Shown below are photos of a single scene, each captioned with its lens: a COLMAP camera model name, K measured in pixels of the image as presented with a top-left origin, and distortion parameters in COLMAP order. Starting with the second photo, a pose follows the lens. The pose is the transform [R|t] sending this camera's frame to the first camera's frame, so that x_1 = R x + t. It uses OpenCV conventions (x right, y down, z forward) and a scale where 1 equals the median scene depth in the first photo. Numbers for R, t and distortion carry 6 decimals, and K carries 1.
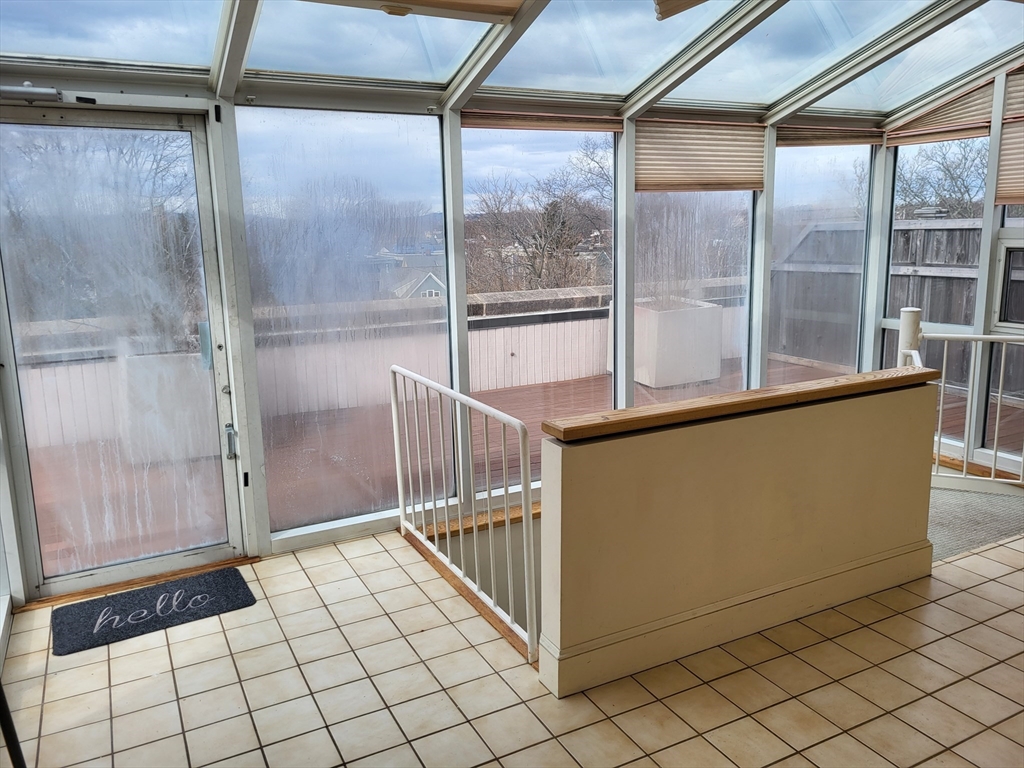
lens RADIAL K [[791.2, 0, 510.7], [0, 791.2, 379.2], [0, 0, 1]] dist [0.008720, -0.006434]
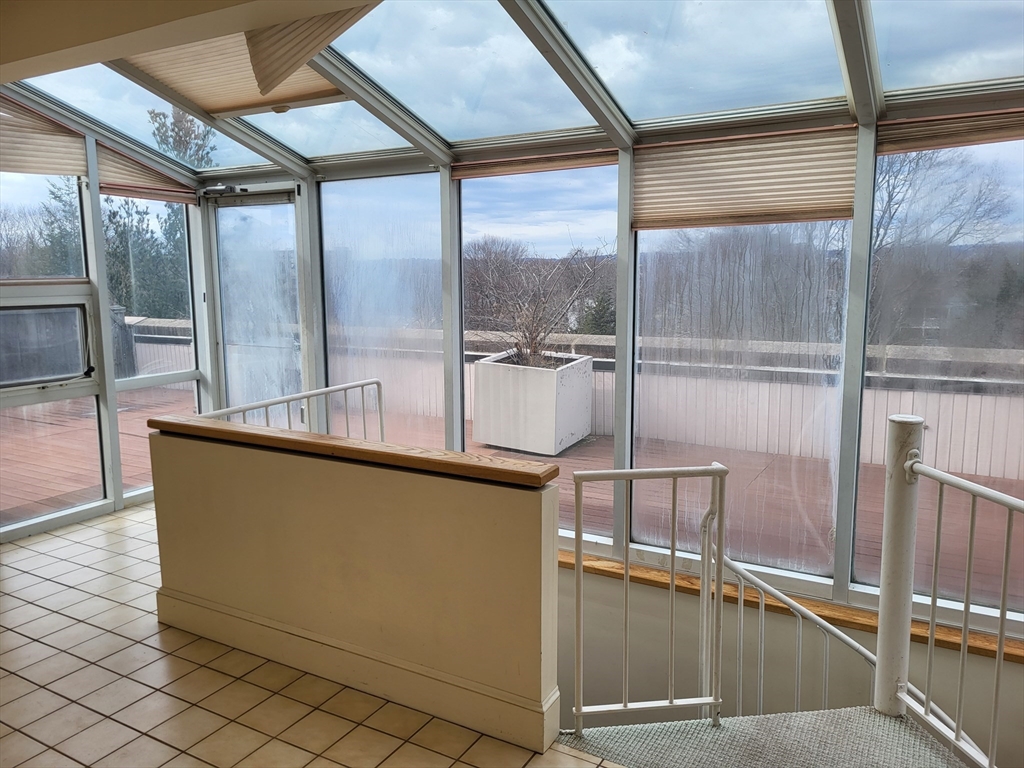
lens RADIAL K [[791.2, 0, 482.1], [0, 791.2, 393.0], [0, 0, 1]] dist [0.008720, -0.006434]
pose [[0.530059, 0.143496, -0.835731, 0.979578], [-0.158728, 0.984947, 0.068444, -0.110731], [0.832972, 0.096374, 0.544857, 0.478342]]
